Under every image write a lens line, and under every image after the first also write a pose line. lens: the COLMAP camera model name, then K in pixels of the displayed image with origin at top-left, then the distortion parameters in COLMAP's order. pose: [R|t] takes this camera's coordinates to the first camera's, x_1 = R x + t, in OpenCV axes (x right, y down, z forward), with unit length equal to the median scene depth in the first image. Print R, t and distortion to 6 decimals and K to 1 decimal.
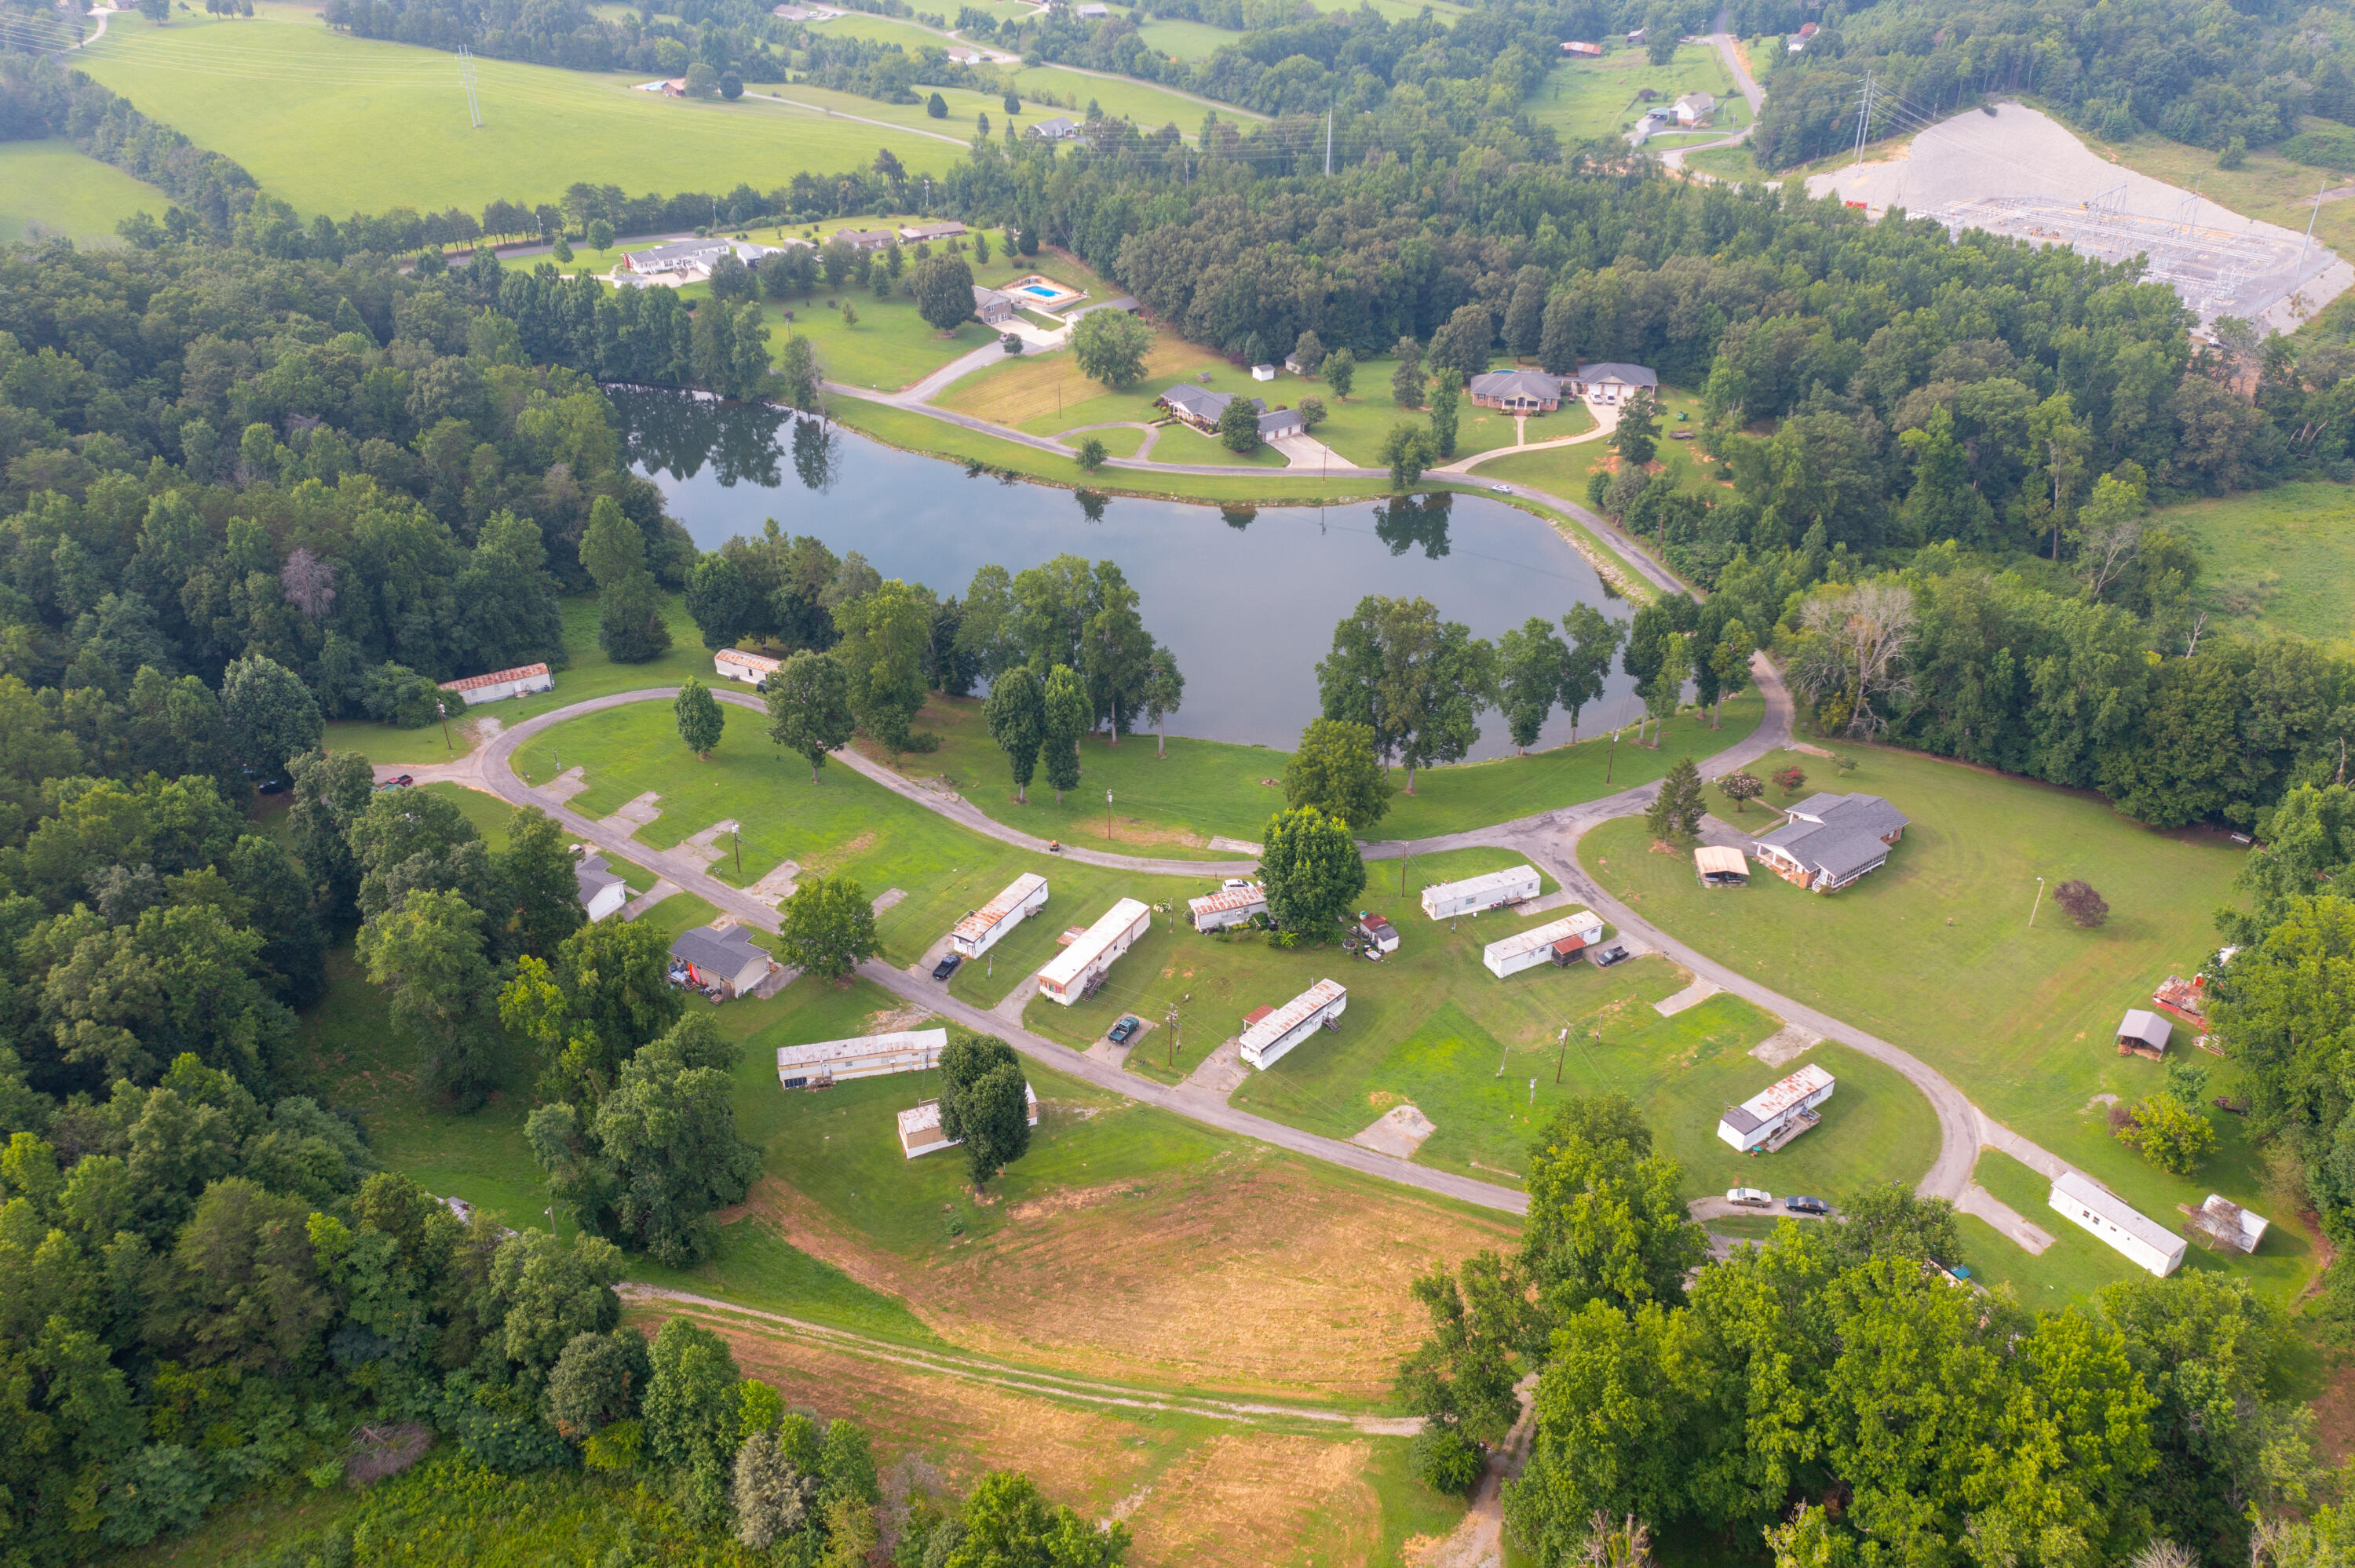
lens RADIAL K [[1861.5, 0, 1177.5], [0, 1861.5, 784.0], [0, 0, 1]] dist [-0.016022, 0.006661]
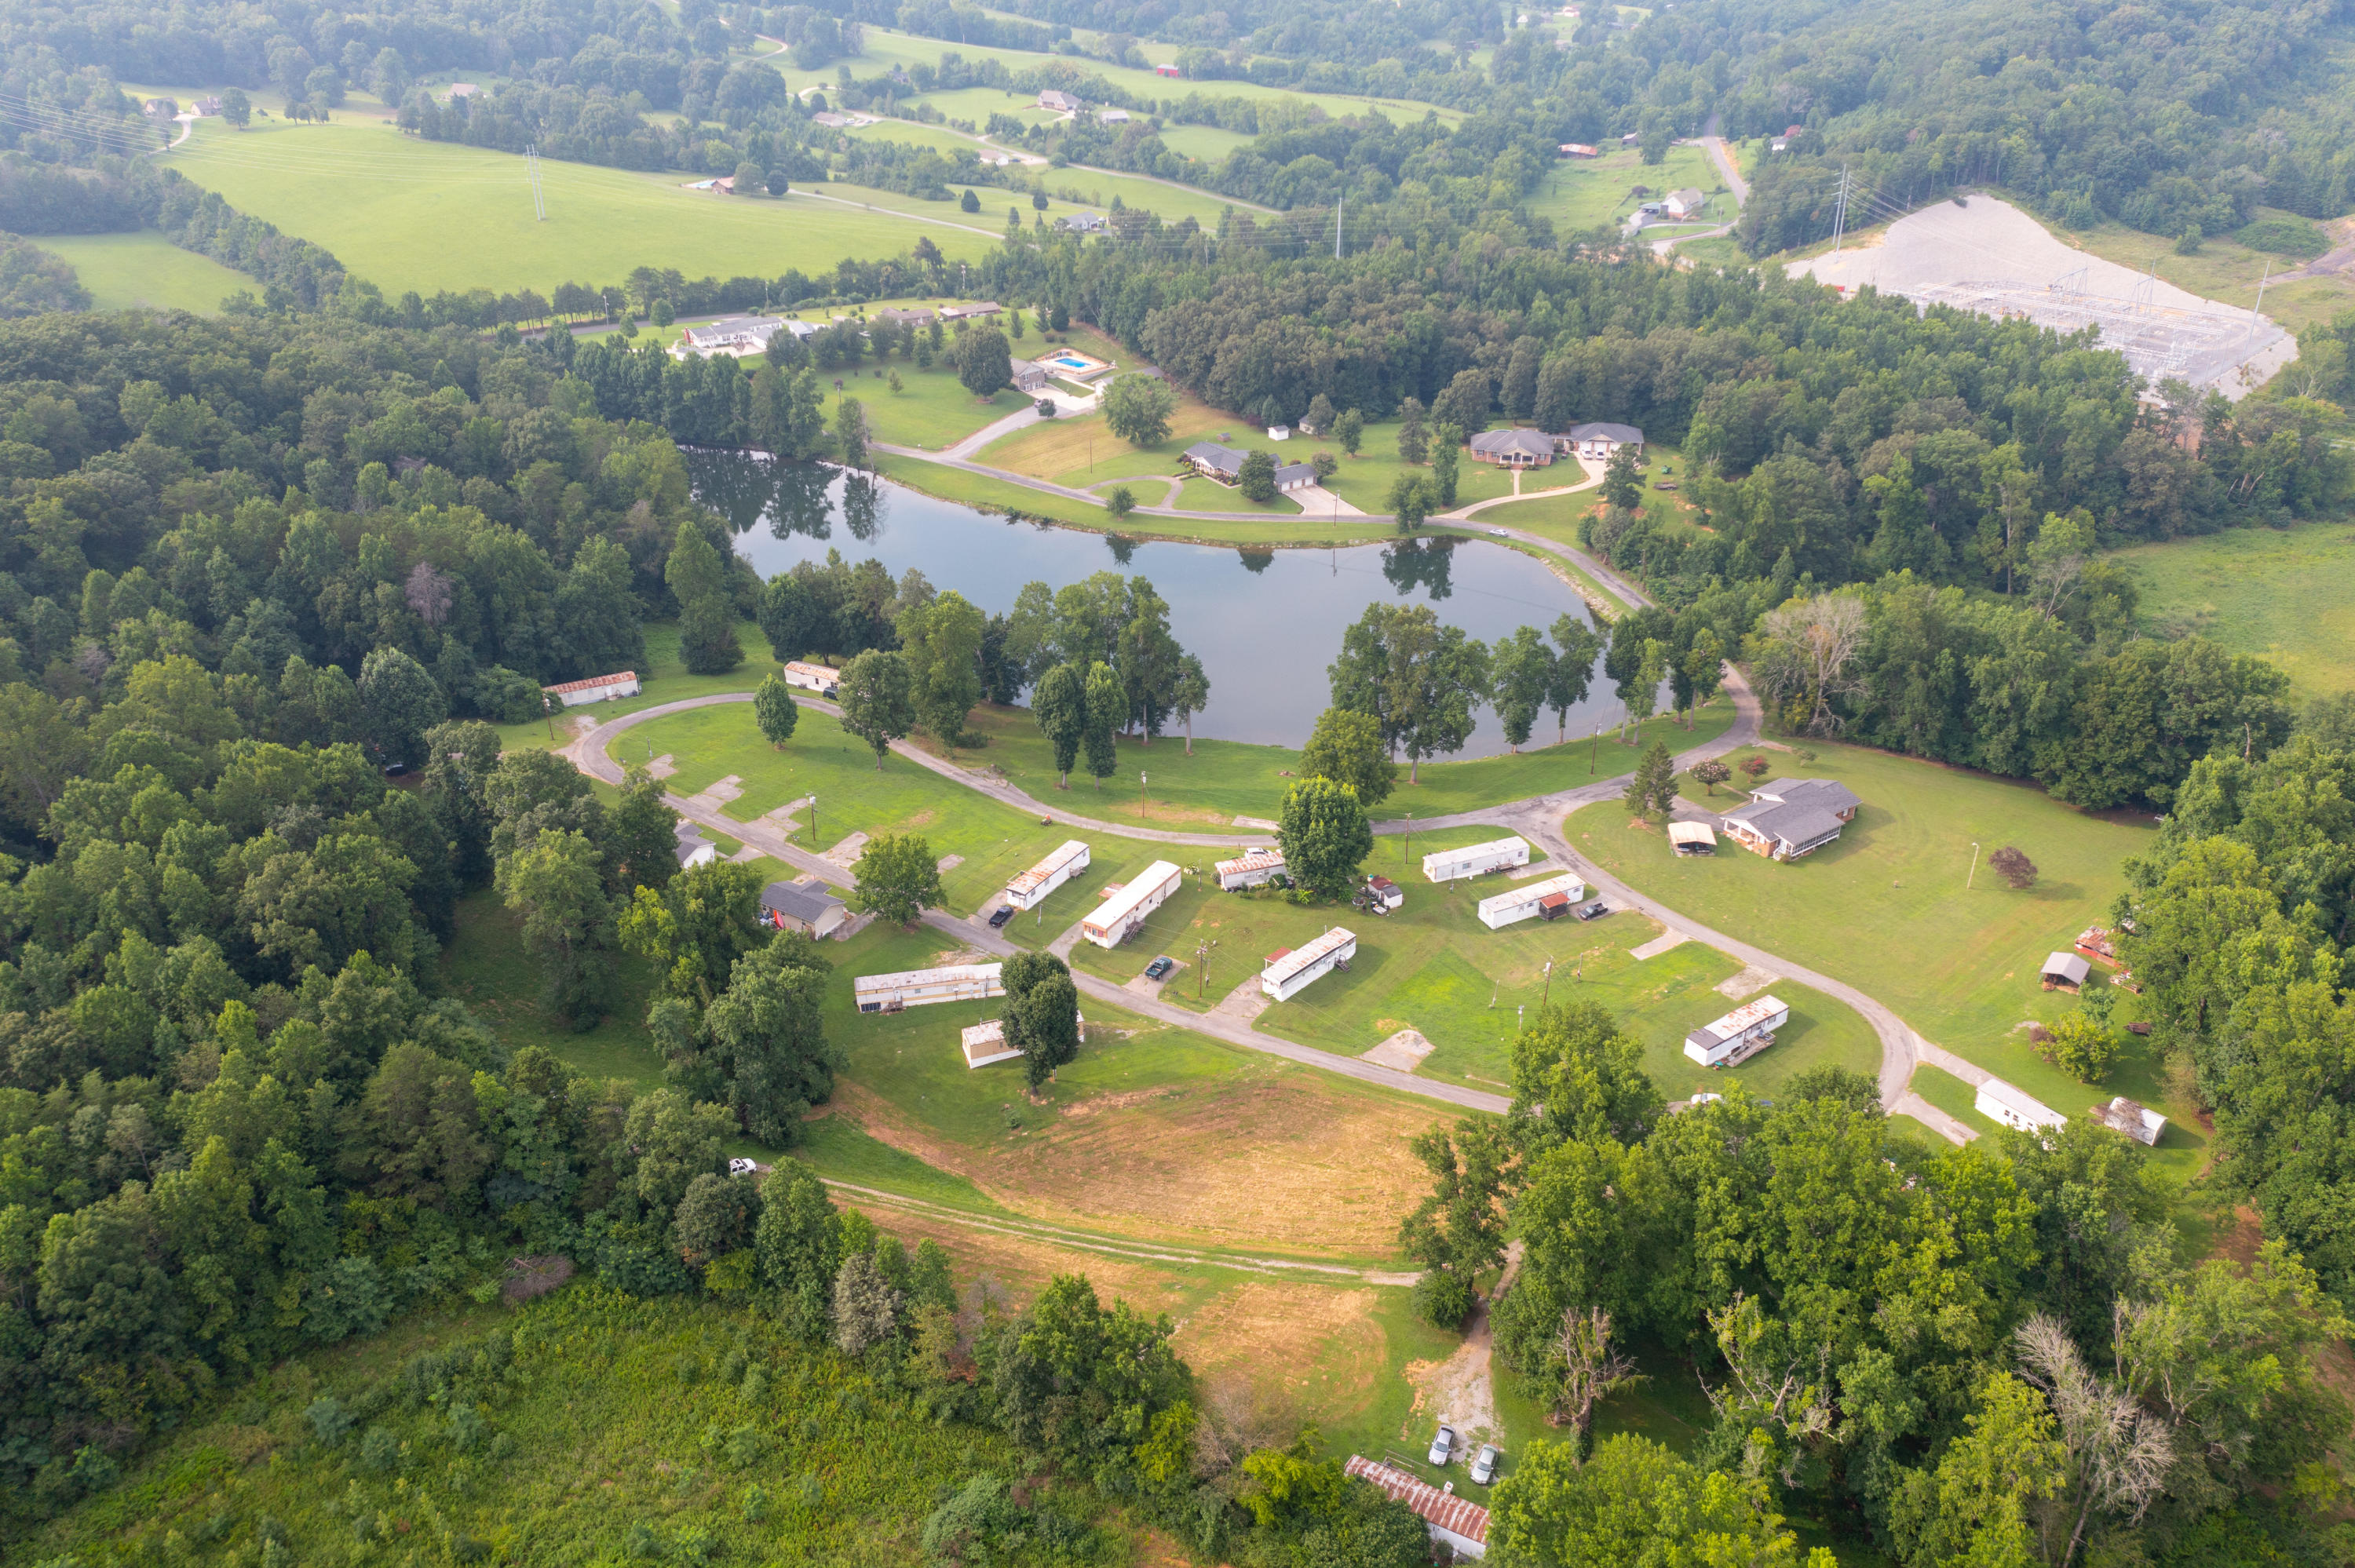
lens RADIAL K [[1861.5, 0, 1177.5], [0, 1861.5, 784.0], [0, 0, 1]] dist [-0.016022, 0.006661]
pose [[0.999973, 0.000140, -0.007283, -0.007682], [-0.000543, 0.998467, -0.055349, 0.068302], [0.007264, 0.055351, 0.998441, -0.110464]]
